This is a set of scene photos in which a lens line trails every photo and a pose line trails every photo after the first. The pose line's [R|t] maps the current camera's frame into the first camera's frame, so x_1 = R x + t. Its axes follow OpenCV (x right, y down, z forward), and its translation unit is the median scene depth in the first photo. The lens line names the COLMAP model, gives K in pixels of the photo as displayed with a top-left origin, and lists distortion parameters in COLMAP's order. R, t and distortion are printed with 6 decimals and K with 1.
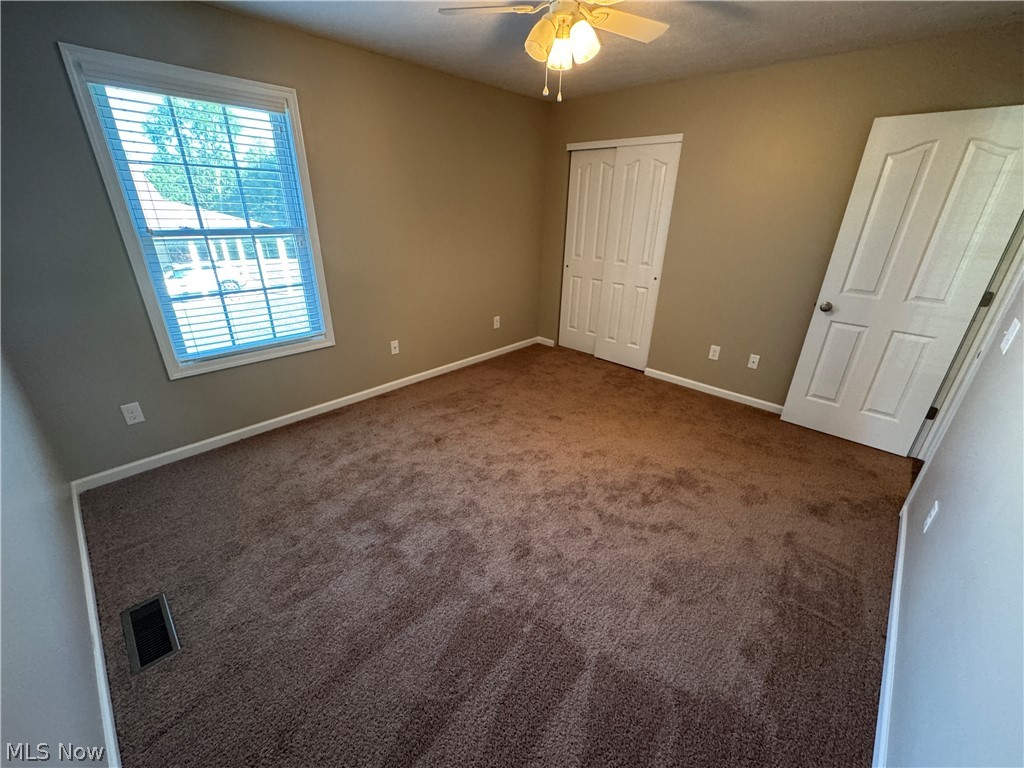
lens RADIAL K [[410.5, 0, 512.0], [0, 410.5, 384.0], [0, 0, 1]] dist [-0.001698, 0.000491]
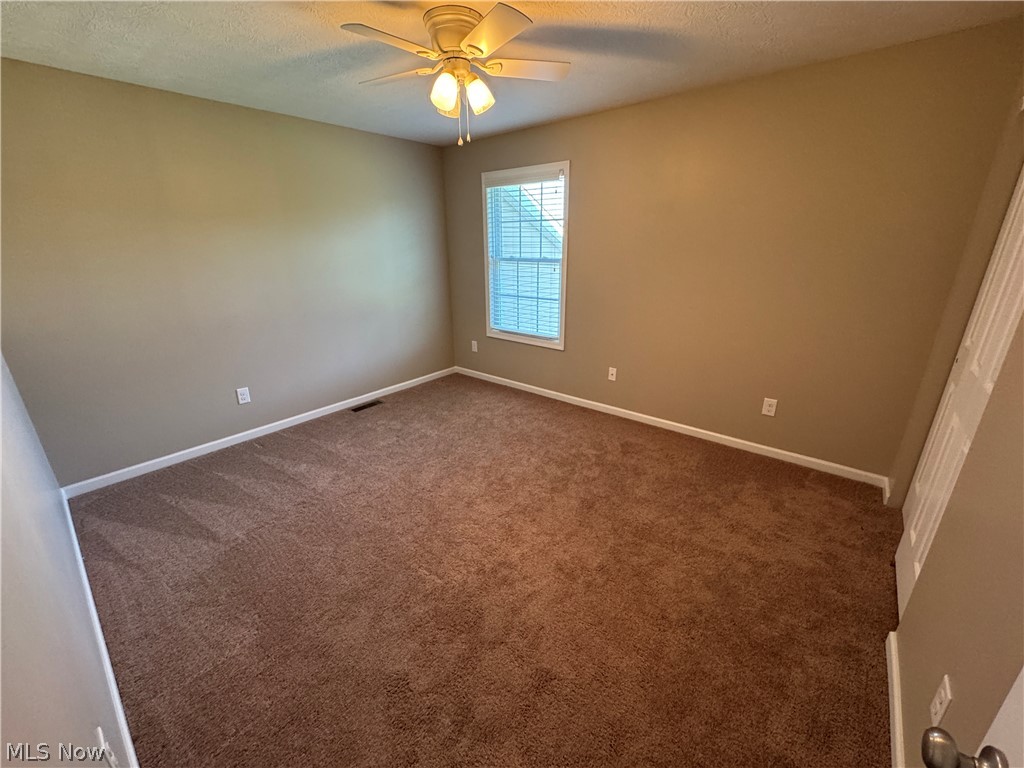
lens RADIAL K [[410.5, 0, 512.0], [0, 410.5, 384.0], [0, 0, 1]] dist [-0.001698, 0.000491]
pose [[0.081280, 0.315459, -0.945452, 0.777897], [-0.389487, 0.883216, 0.261209, -0.273060], [0.917439, 0.347010, 0.194655, 0.652703]]
